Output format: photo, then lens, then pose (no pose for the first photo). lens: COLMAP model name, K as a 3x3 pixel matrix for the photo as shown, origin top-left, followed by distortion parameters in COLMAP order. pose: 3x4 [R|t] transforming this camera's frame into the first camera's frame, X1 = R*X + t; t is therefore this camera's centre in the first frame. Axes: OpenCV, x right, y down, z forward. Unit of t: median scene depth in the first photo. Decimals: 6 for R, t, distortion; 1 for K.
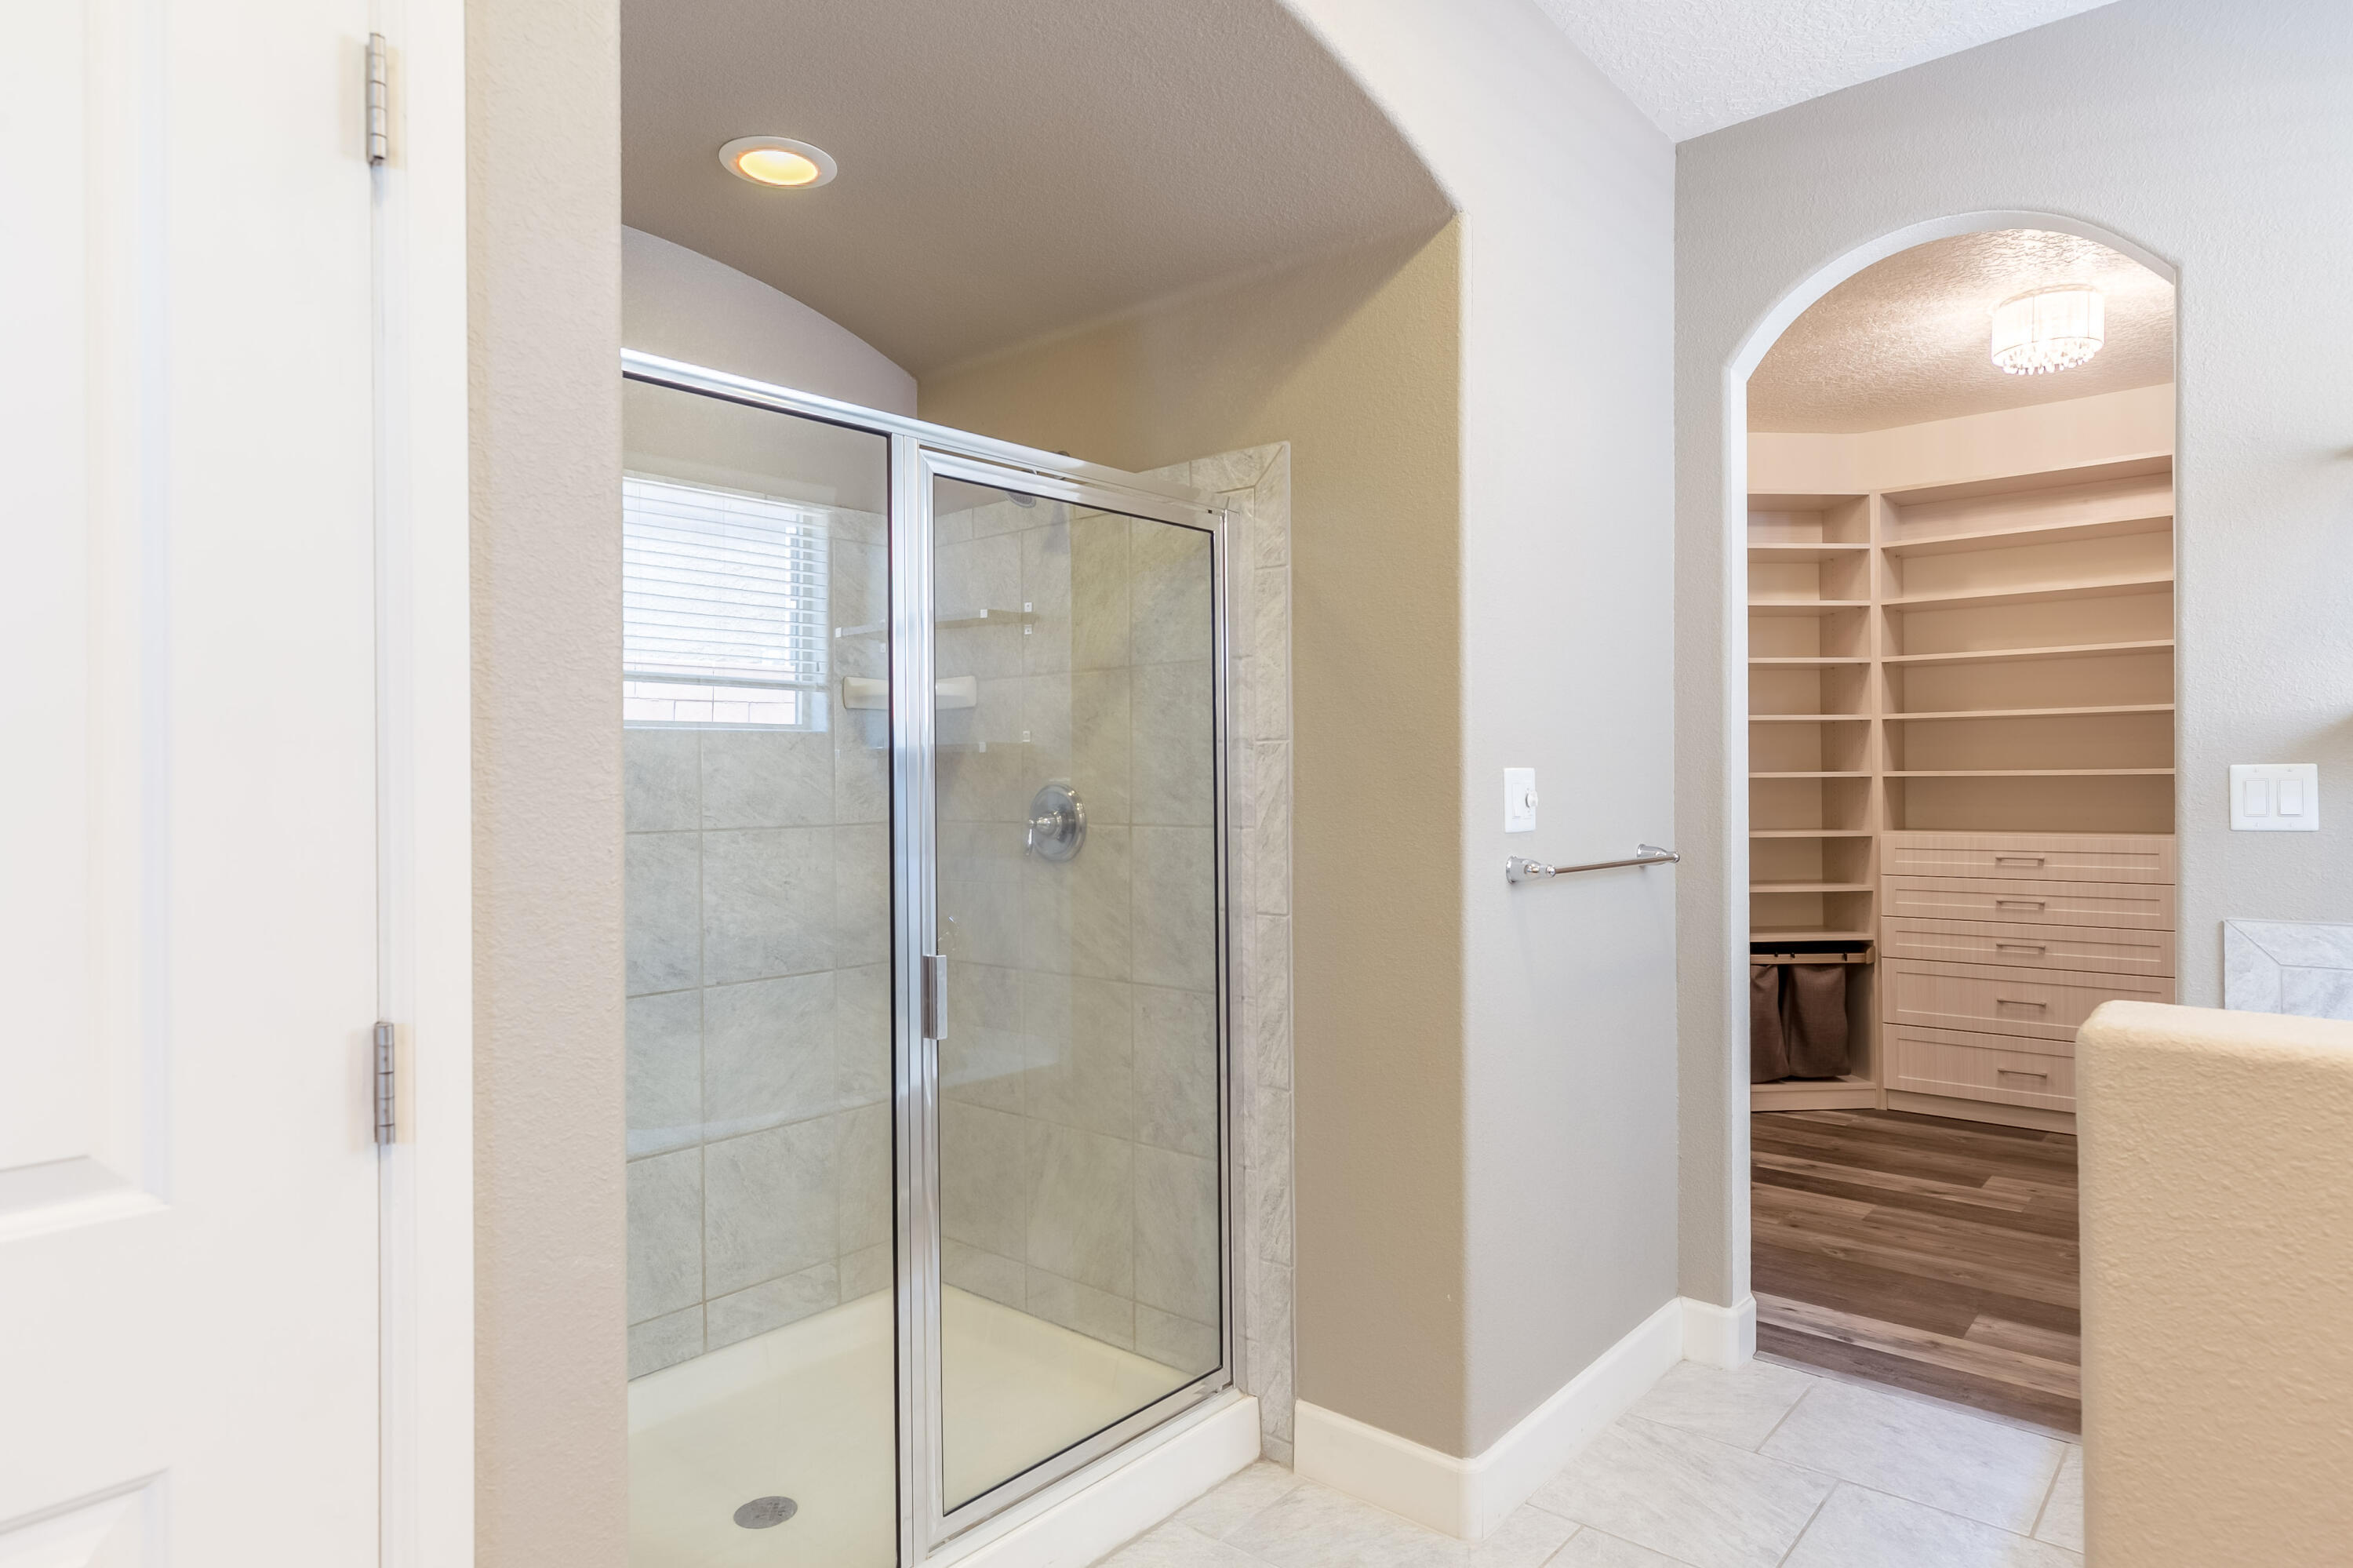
lens RADIAL K [[1339.8, 0, 1172.5], [0, 1339.8, 778.8], [0, 0, 1]] dist [0.004384, 0.001199]
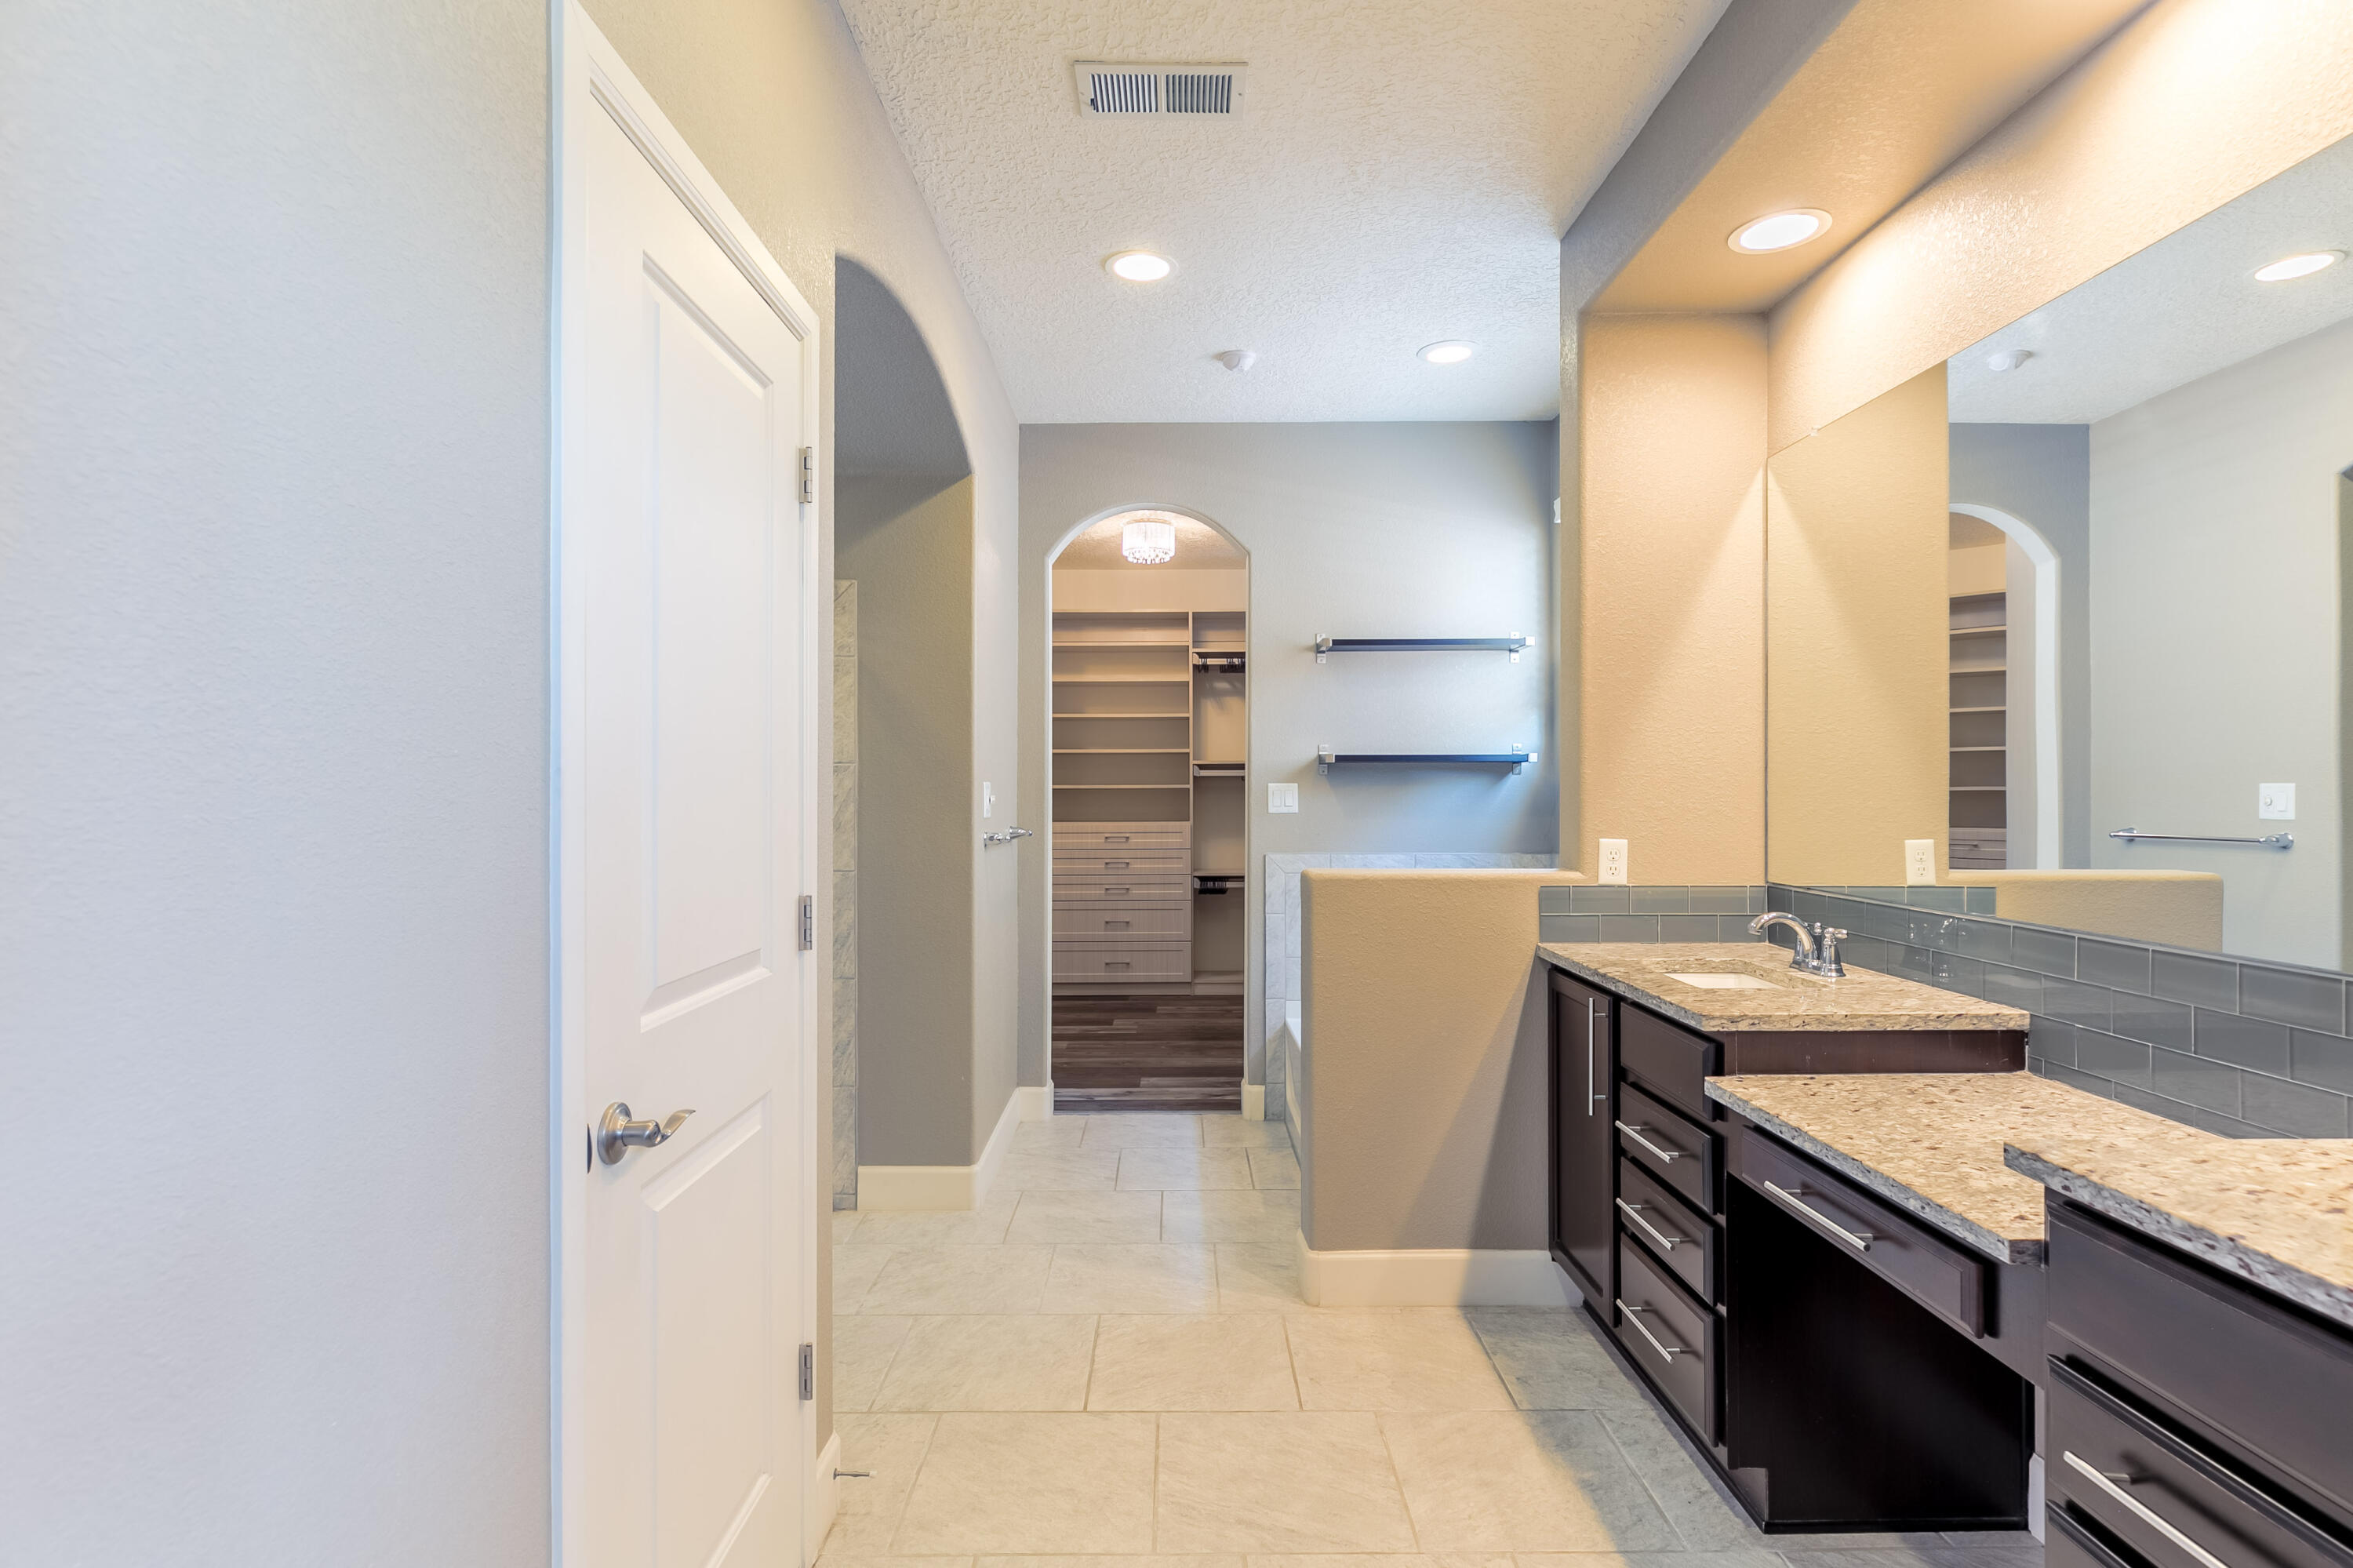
lens RADIAL K [[1188.1, 0, 1177.7], [0, 1188.1, 788.0], [0, 0, 1]] dist [0.000260, 0.000480]
pose [[0.752556, 0.005952, 0.658501, -0.483840], [-0.004824, 0.999982, -0.003526, 0.003426], [-0.658510, -0.000523, 0.752572, -0.294180]]
